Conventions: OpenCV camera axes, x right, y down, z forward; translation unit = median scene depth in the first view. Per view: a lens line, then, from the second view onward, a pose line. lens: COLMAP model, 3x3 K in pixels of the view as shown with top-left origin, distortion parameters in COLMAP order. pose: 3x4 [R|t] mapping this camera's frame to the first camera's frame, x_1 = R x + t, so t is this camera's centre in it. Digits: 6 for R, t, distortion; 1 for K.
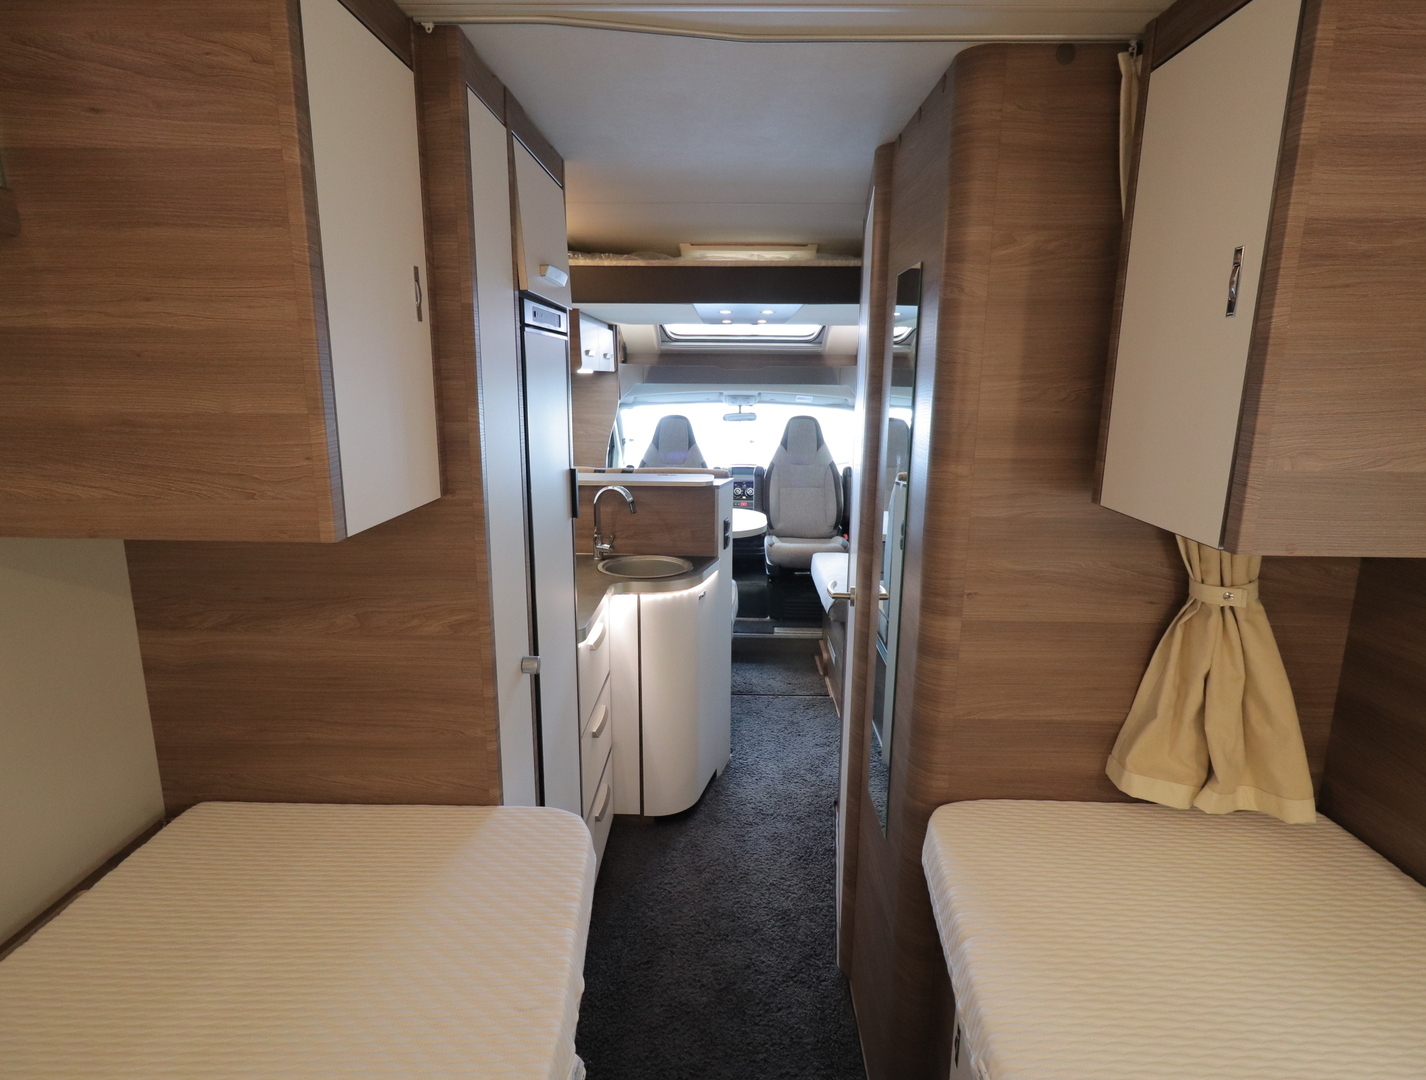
lens RADIAL K [[748.7, 0, 713.7], [0, 748.7, 524.1], [0, 0, 1]] dist [0.000851, -0.000319]
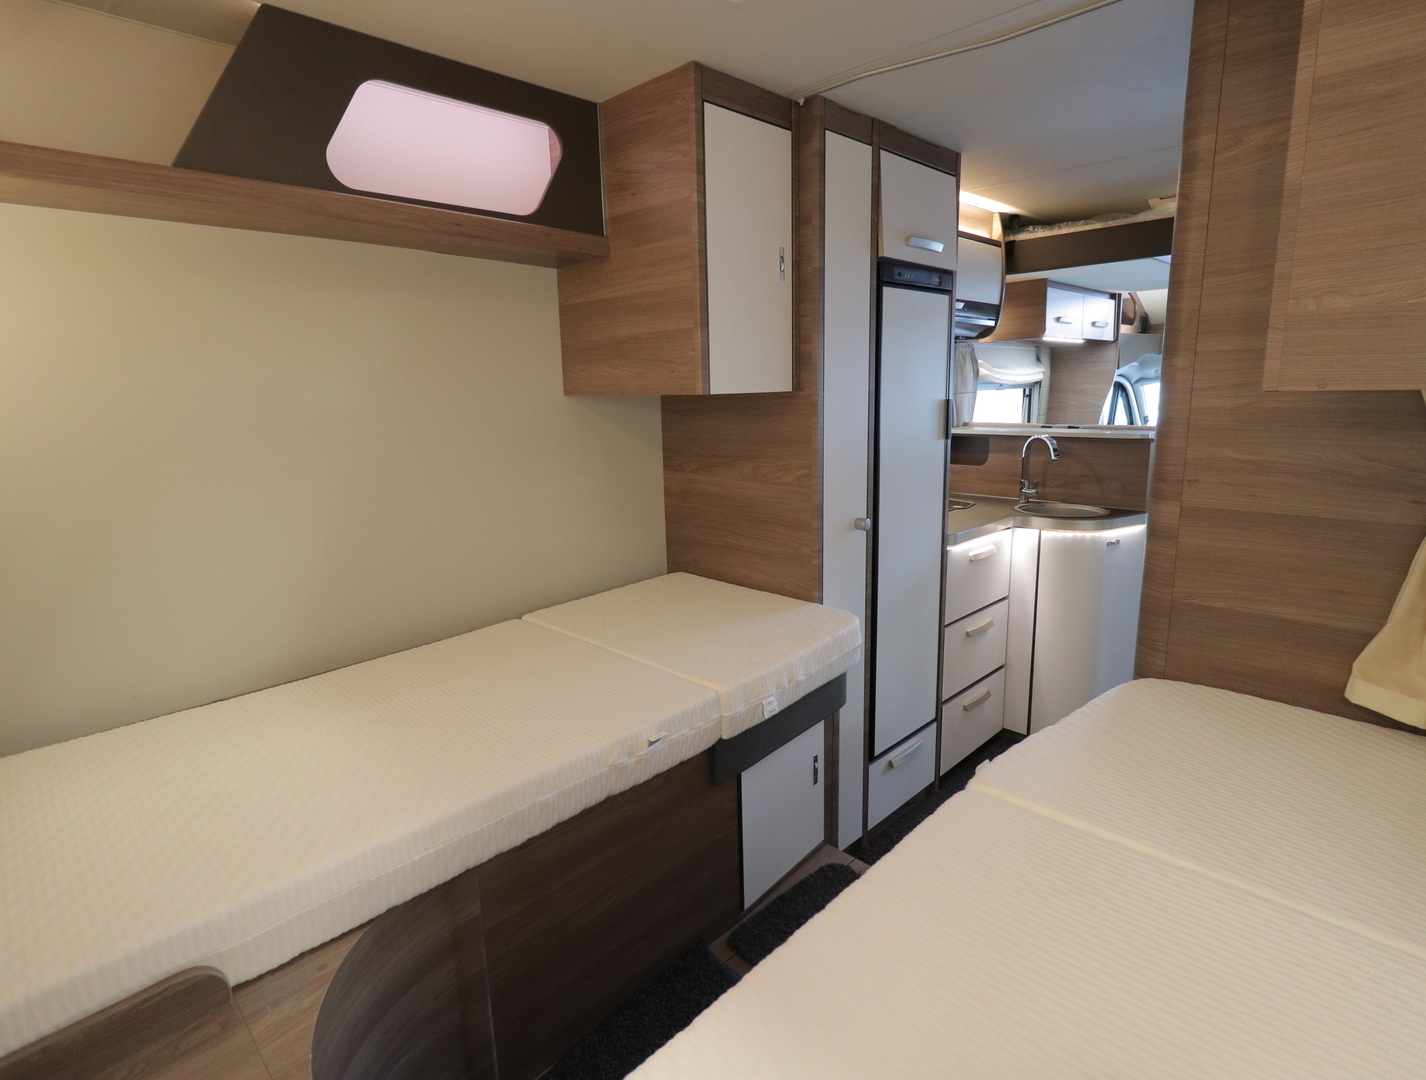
lens RADIAL K [[742.5, 0, 711.0], [0, 742.5, 527.1], [0, 0, 1]] dist [0.001988, -0.000265]
pose [[0.719644, 0.108213, -0.685859, 0.589366], [-0.109936, 0.993079, 0.041333, 0.192073], [0.685584, 0.045656, 0.726560, -0.247157]]
